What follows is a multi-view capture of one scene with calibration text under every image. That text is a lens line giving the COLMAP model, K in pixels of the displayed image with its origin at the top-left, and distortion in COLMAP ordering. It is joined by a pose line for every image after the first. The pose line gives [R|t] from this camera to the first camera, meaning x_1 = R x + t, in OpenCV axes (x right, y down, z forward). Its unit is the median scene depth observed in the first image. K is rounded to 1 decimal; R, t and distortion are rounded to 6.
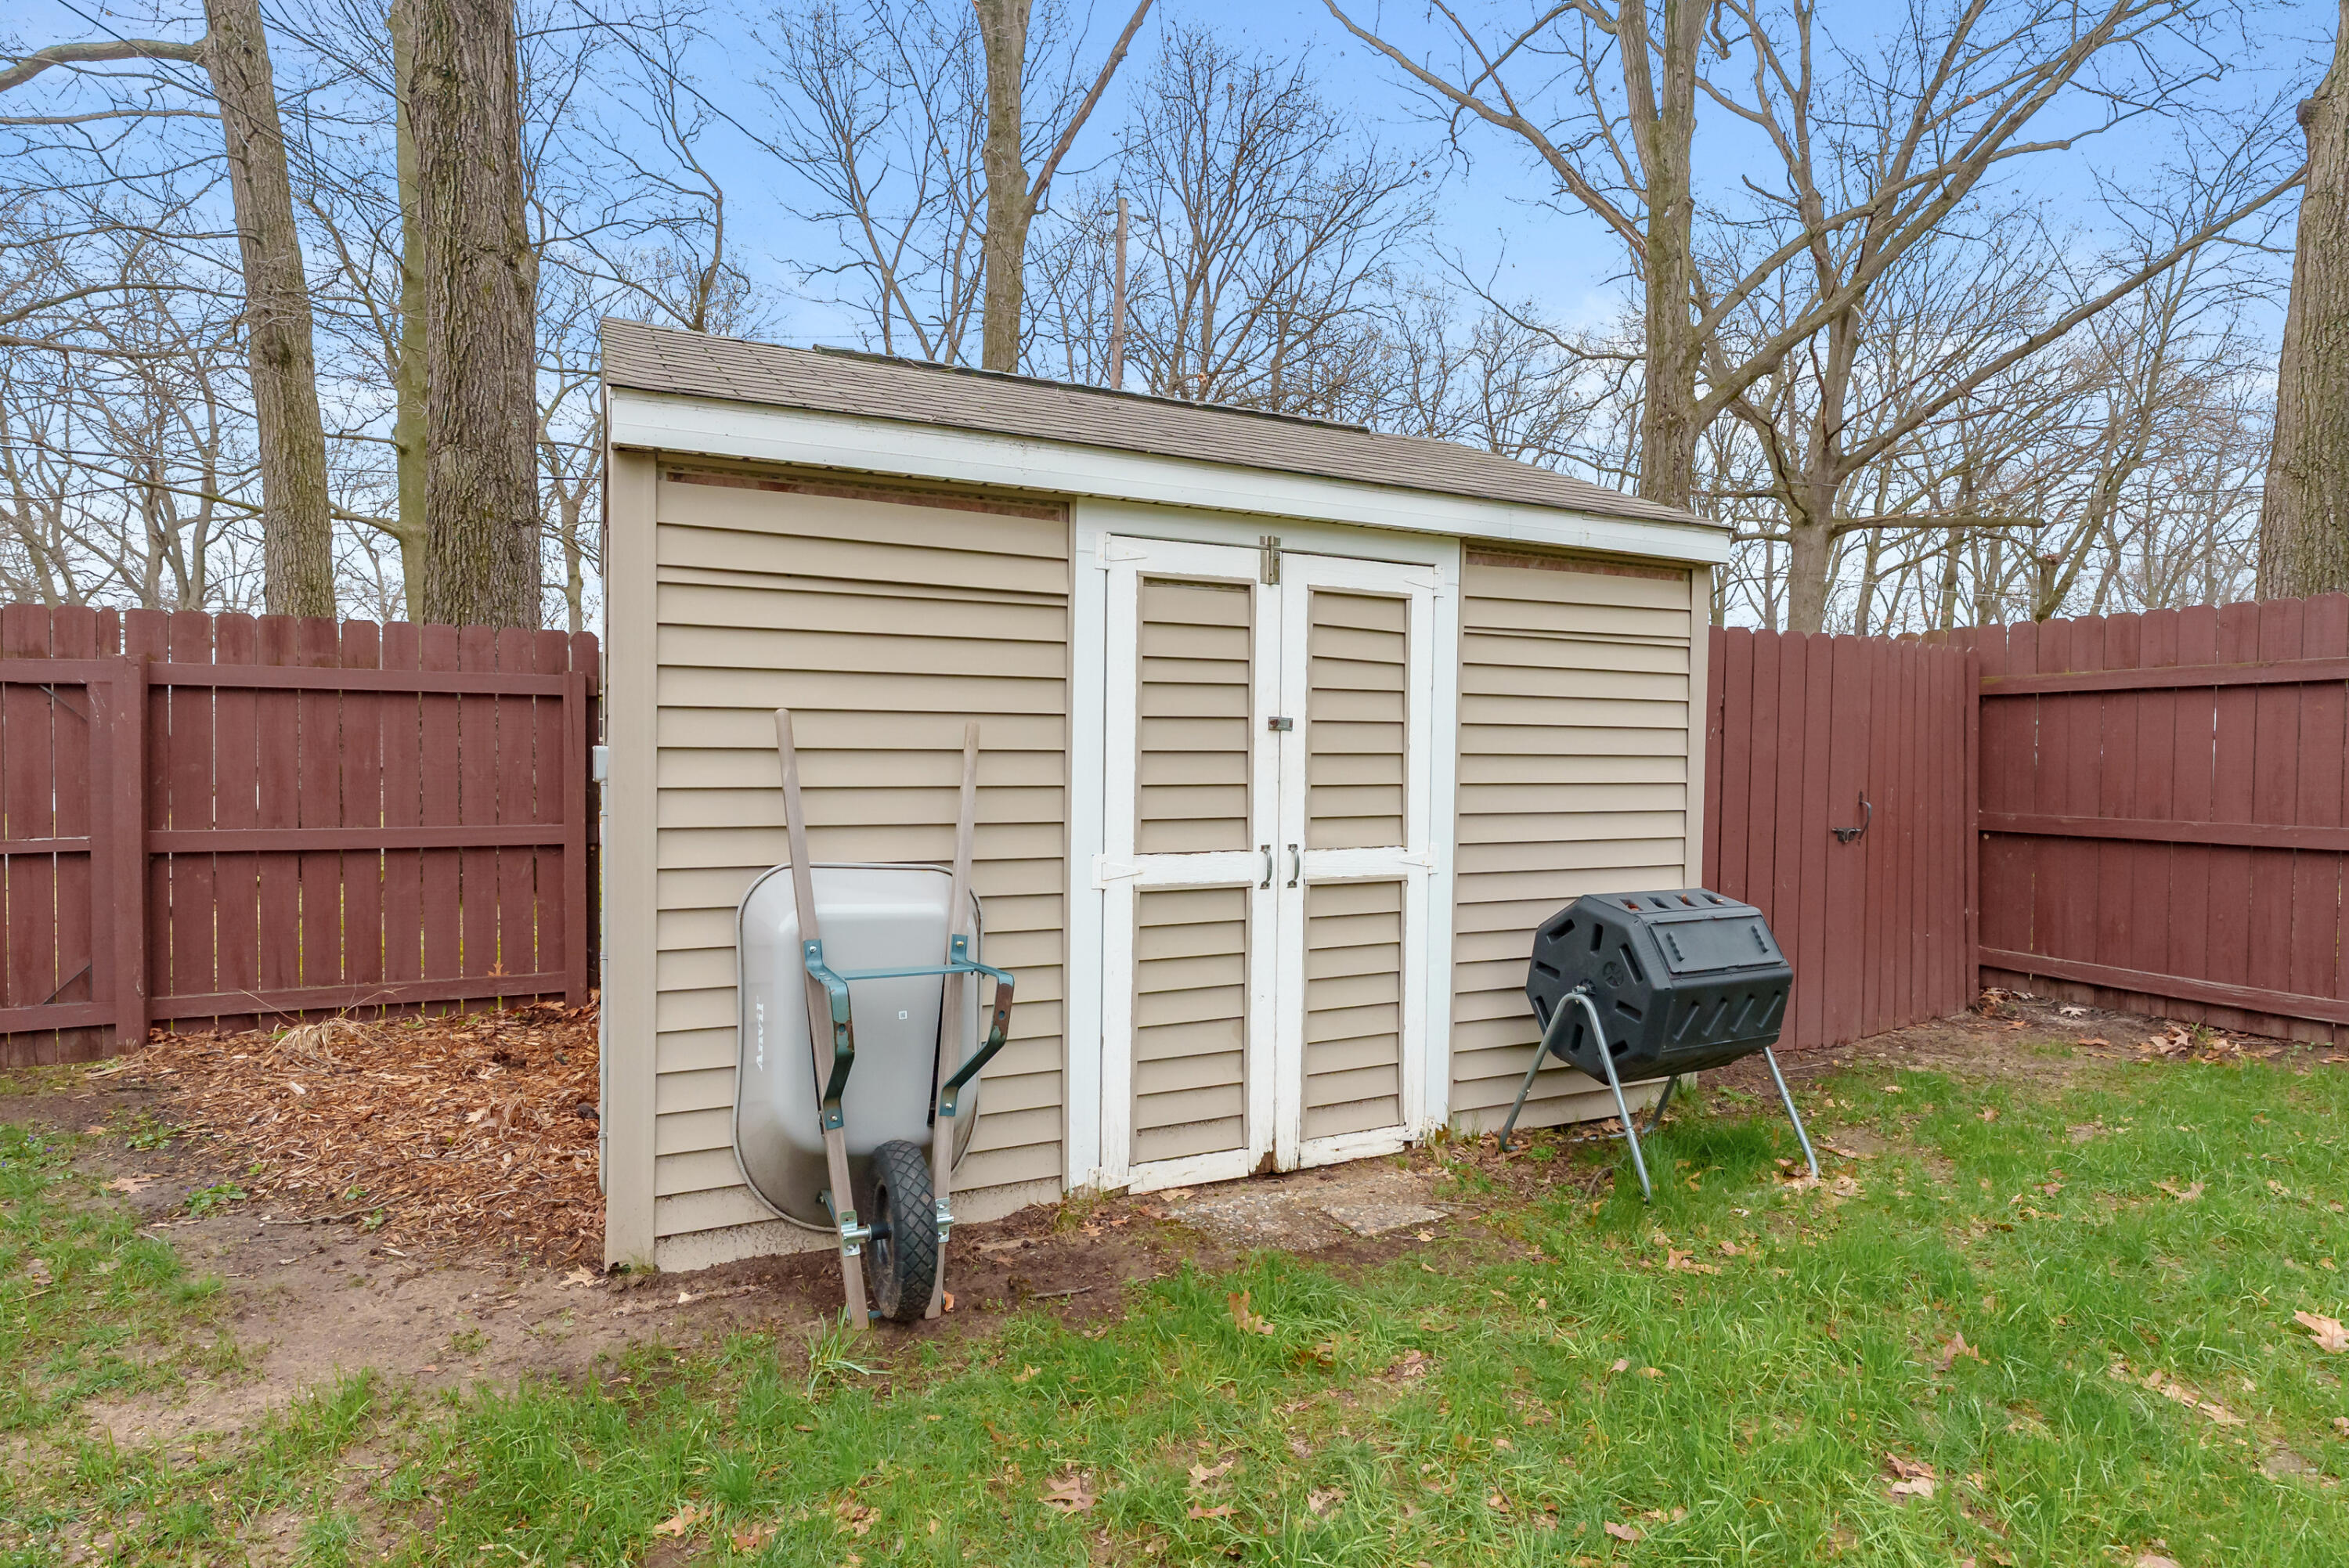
lens RADIAL K [[1239.3, 0, 1187.6], [0, 1239.3, 790.7], [0, 0, 1]] dist [-0.015064, 0.003265]
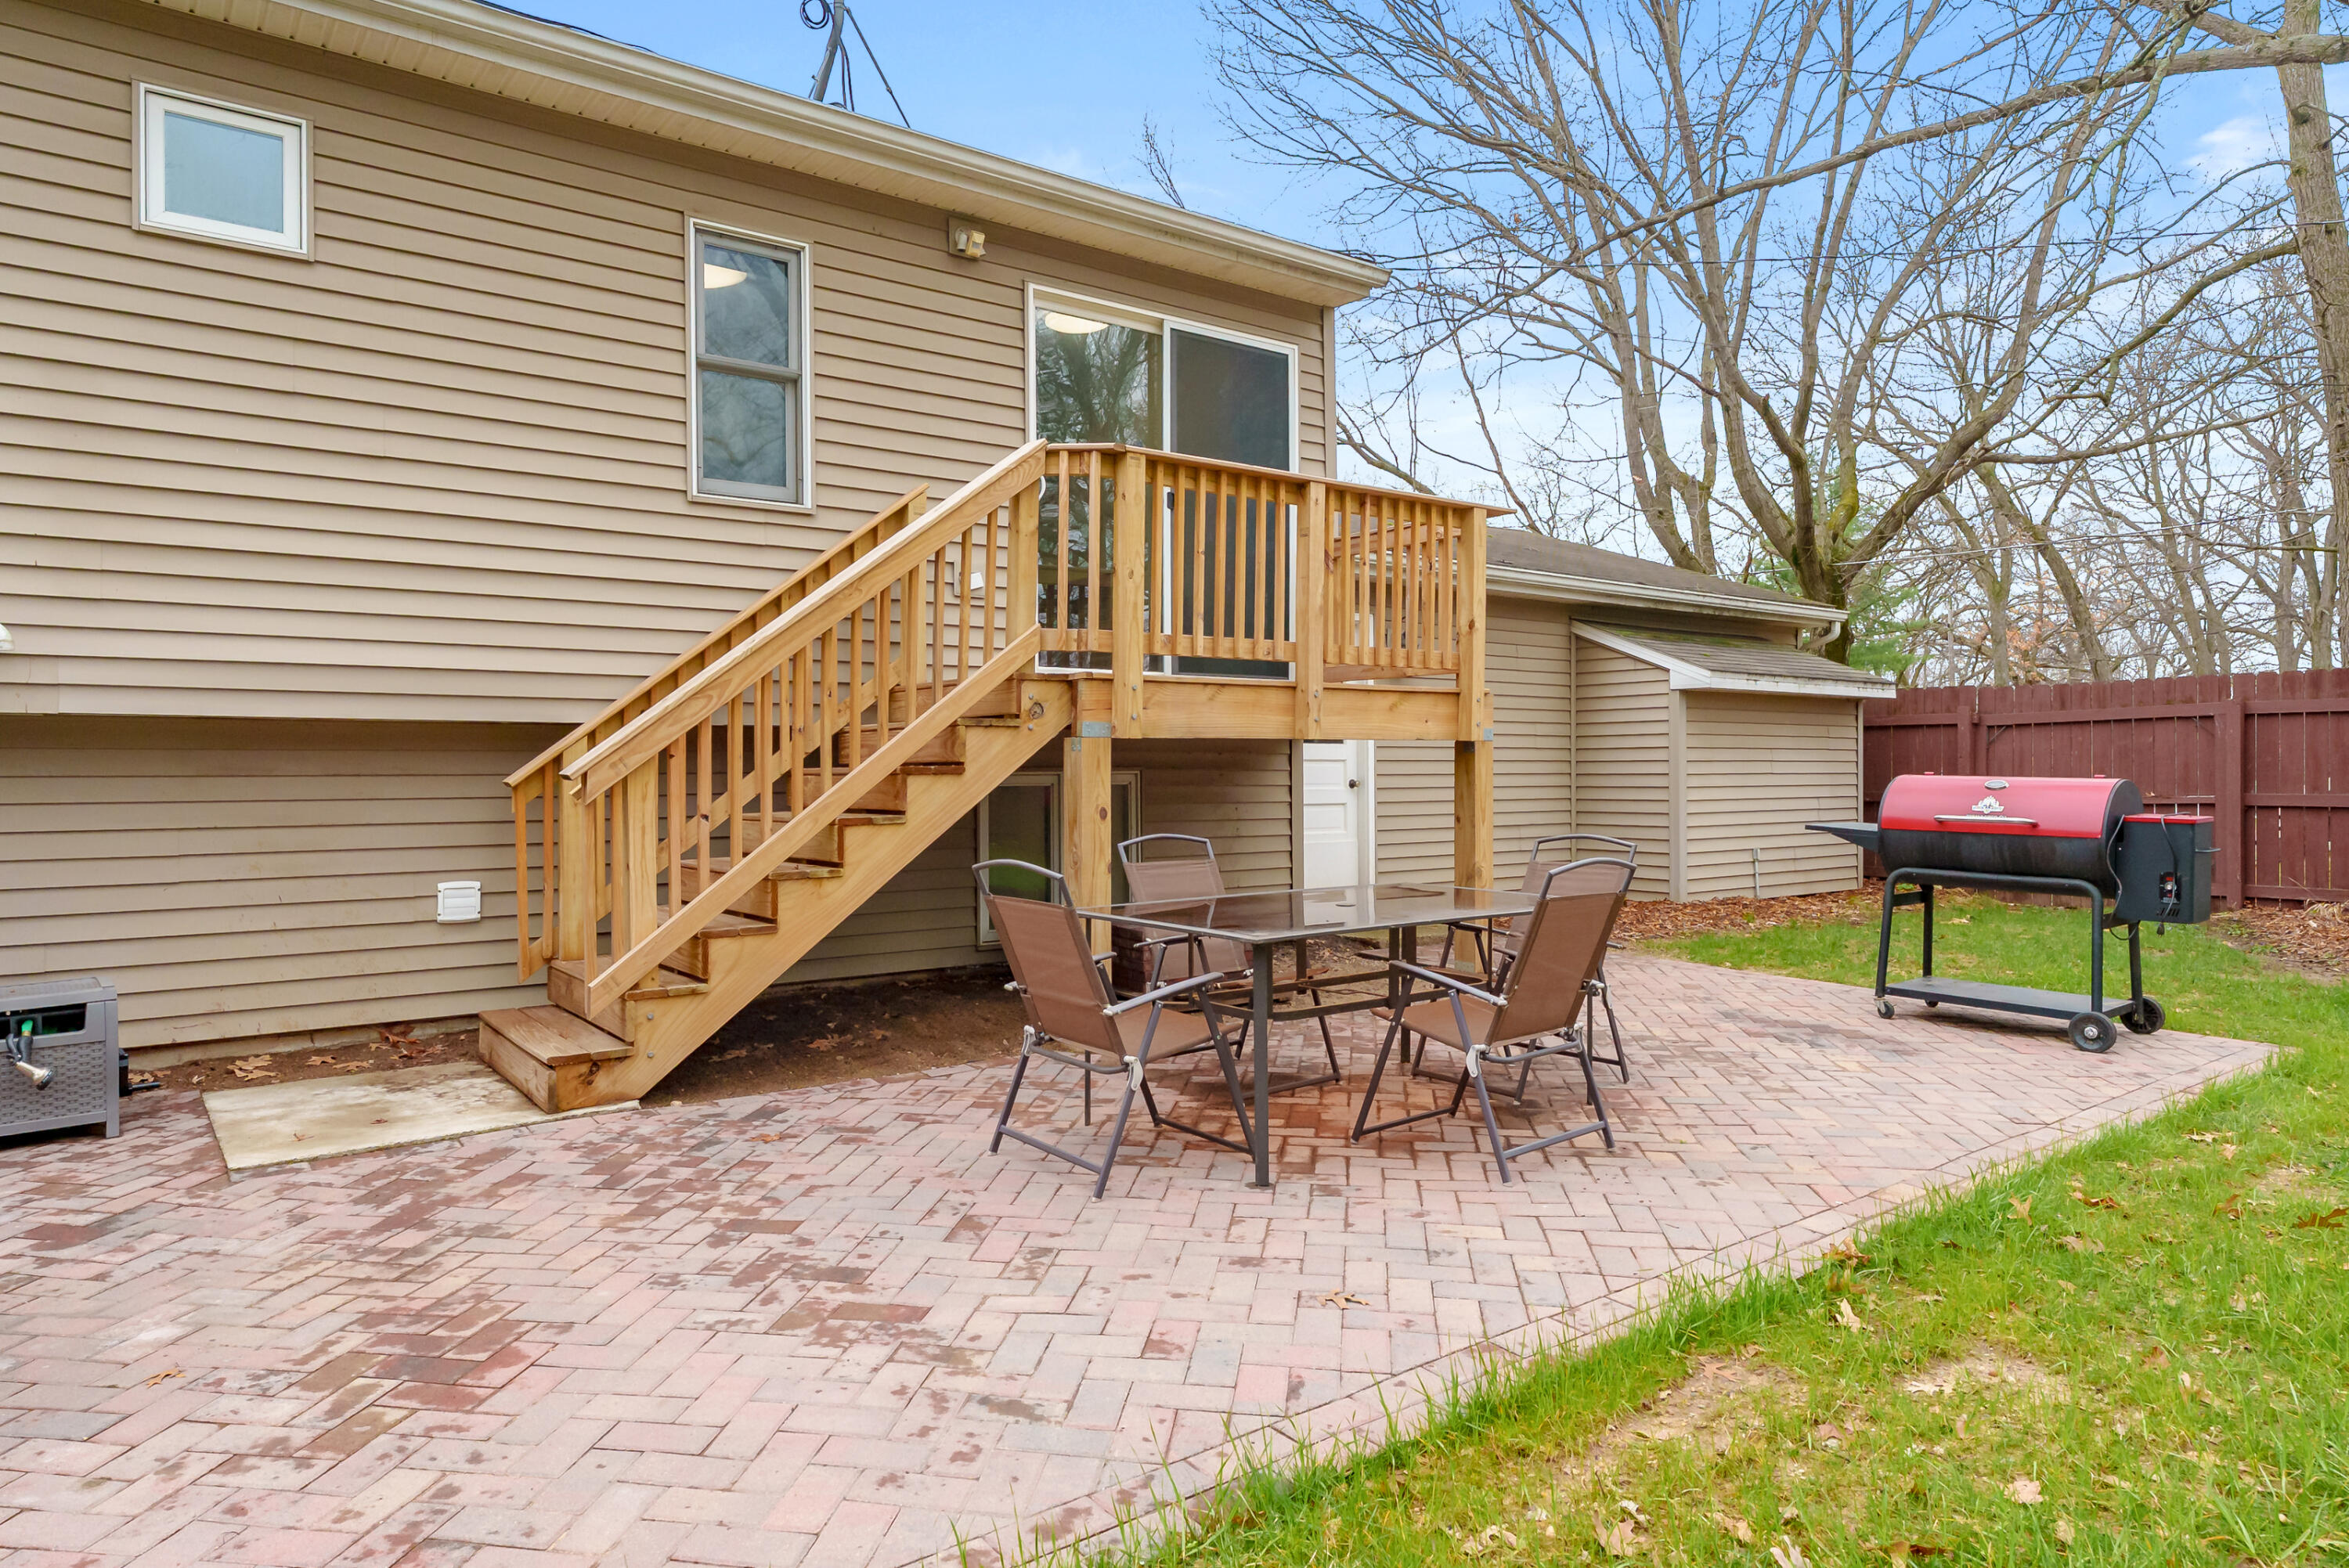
lens RADIAL K [[1410.5, 0, 1182.5], [0, 1410.5, 777.6], [0, 0, 1]] dist [-0.006223, -0.002969]
pose [[0.200911, -0.001731, -0.979608, 0.093789], [-0.016514, 0.999850, -0.005154, 0.004831], [0.979470, 0.017213, 0.200853, -0.102860]]
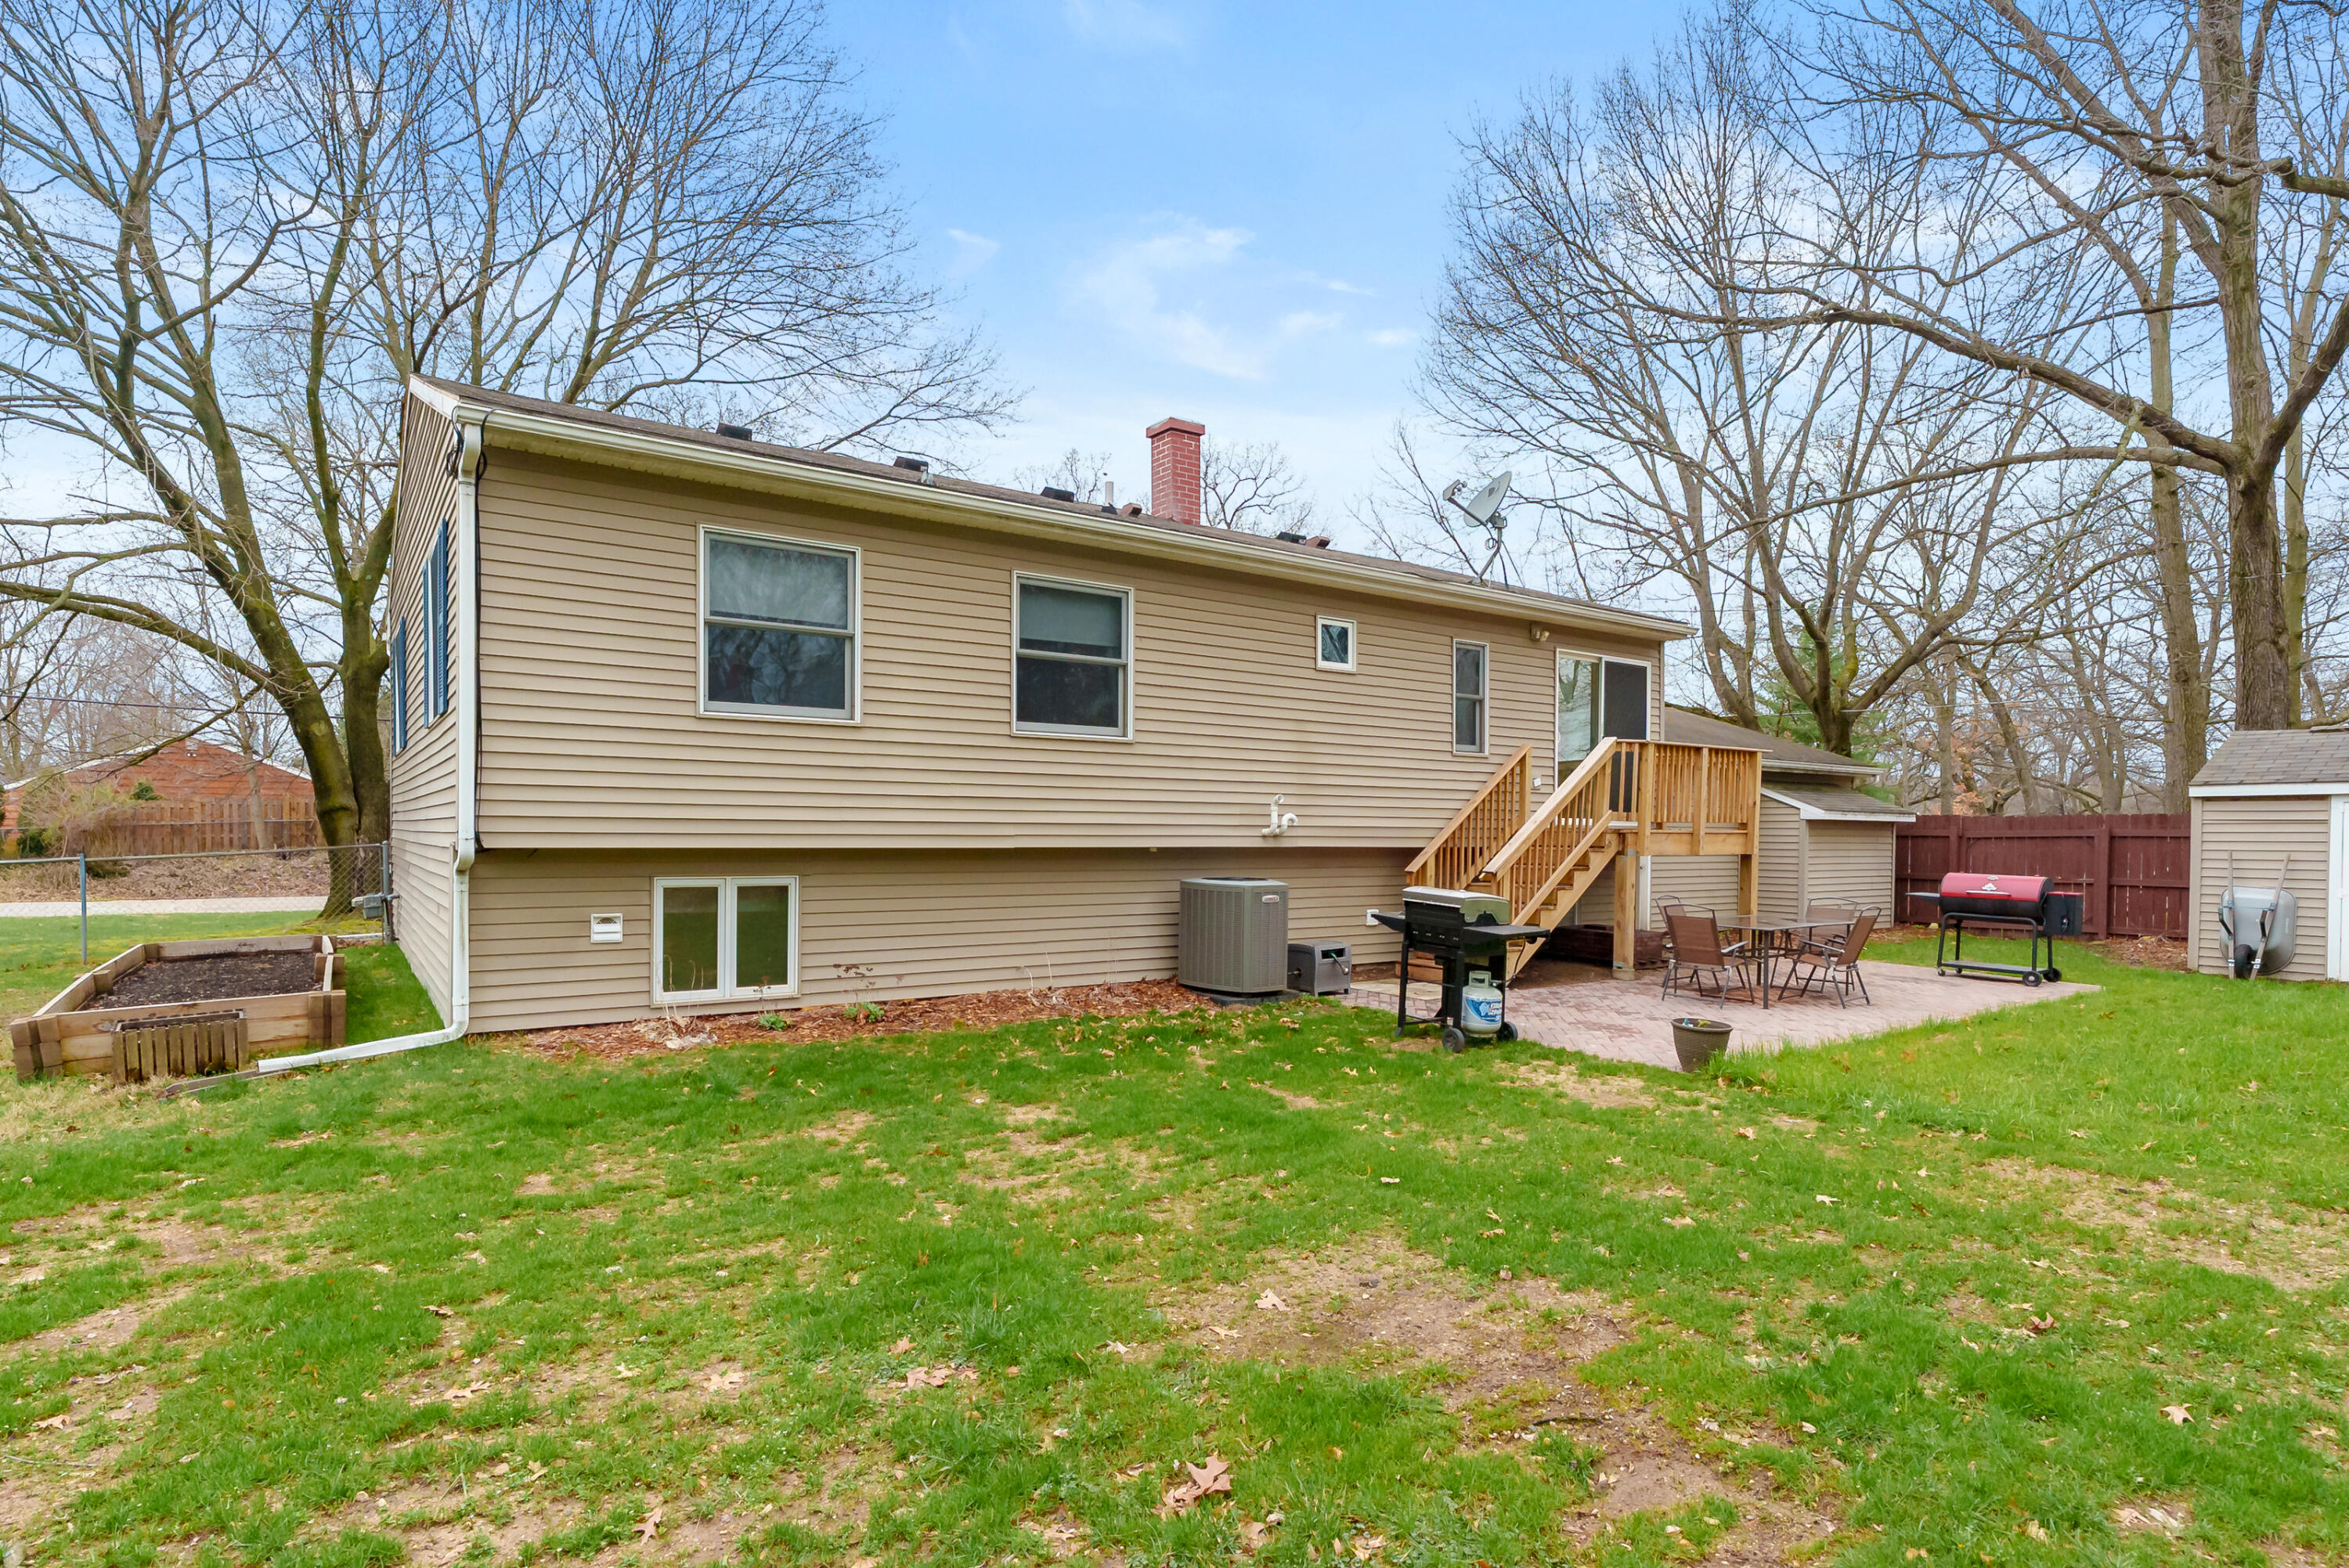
lens RADIAL K [[1092.8, 0, 1245.1], [0, 1092.8, 856.5], [0, 0, 1]] dist [-0.018921, -0.000229]
pose [[0.159000, 0.013576, -0.987185, 0.184480], [-0.030286, 0.999502, 0.008867, 0.001808], [0.986814, 0.028487, 0.159332, -0.197220]]
